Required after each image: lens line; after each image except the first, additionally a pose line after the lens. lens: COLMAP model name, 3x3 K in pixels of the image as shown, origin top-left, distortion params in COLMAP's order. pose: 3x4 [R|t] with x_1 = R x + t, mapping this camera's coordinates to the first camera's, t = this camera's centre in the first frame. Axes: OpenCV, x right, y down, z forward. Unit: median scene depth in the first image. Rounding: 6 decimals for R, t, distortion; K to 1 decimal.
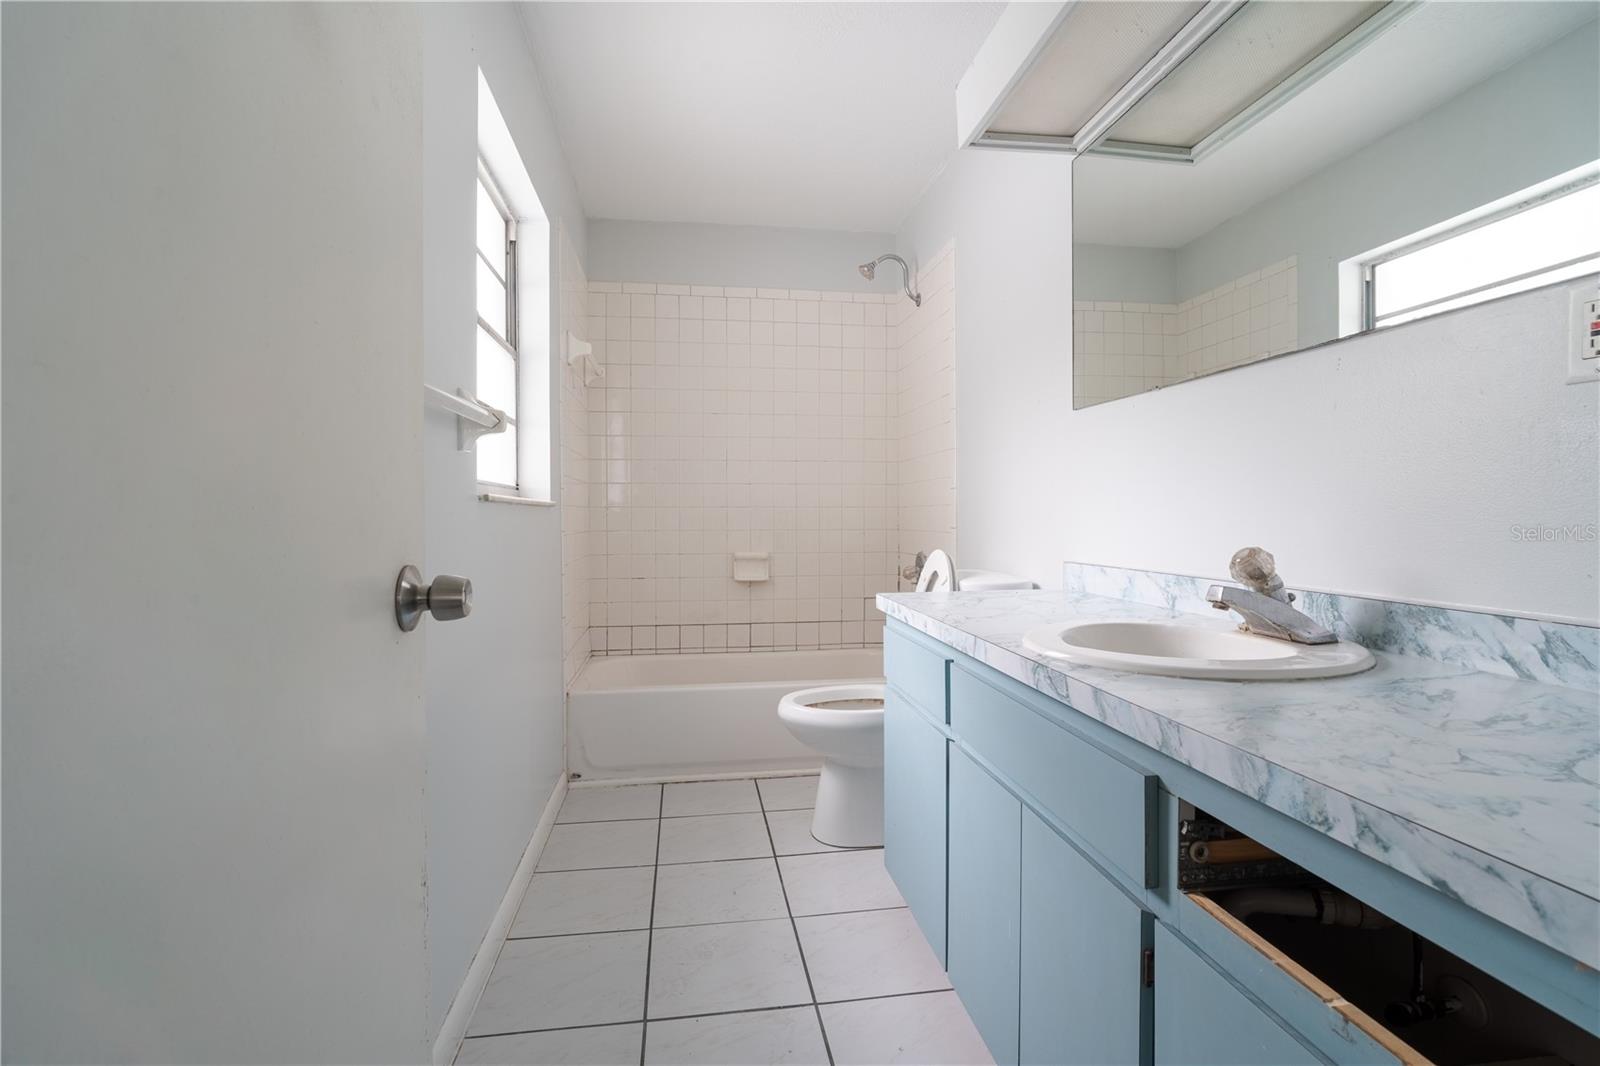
lens RADIAL K [[762.6, 0, 799.8], [0, 762.6, 528.7], [0, 0, 1]] dist [-0.013157, 0.005510]
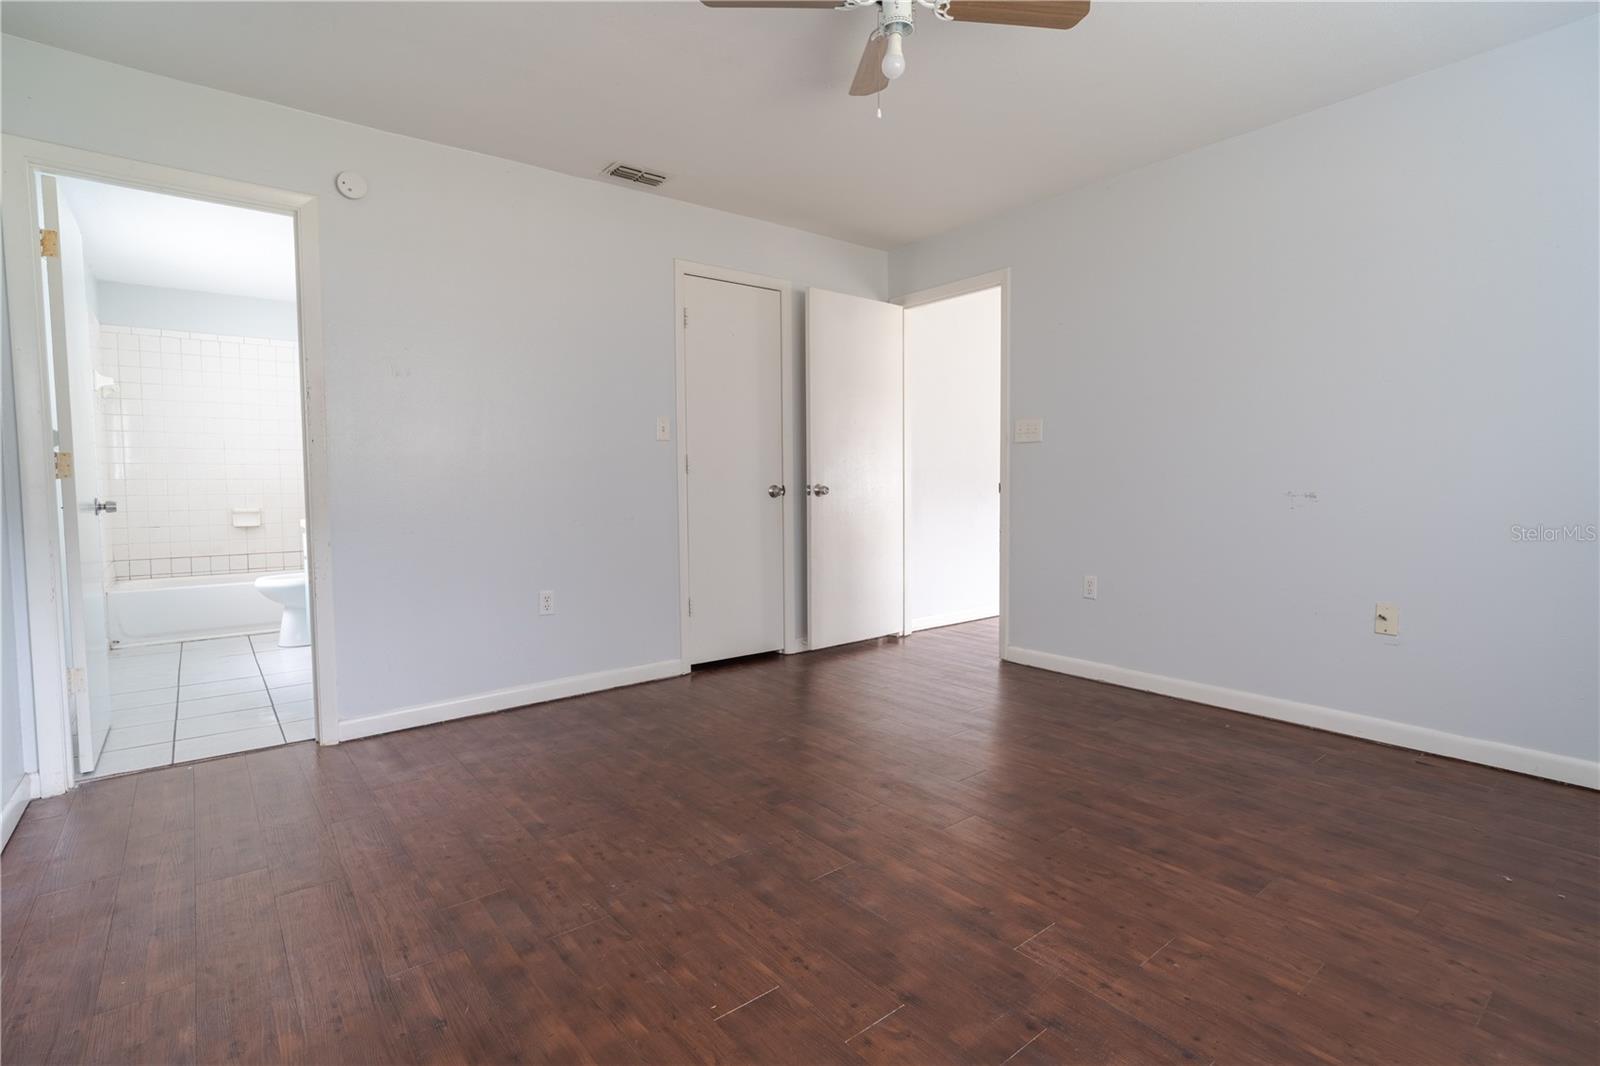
lens RADIAL K [[762.6, 0, 803.1], [0, 762.6, 518.8], [0, 0, 1]] dist [-0.013157, 0.005510]
pose [[0.865272, -0.031941, 0.500283, 0.147715], [0.017470, 0.999283, 0.033585, 0.020226], [-0.500998, -0.020320, 0.865210, -0.932350]]
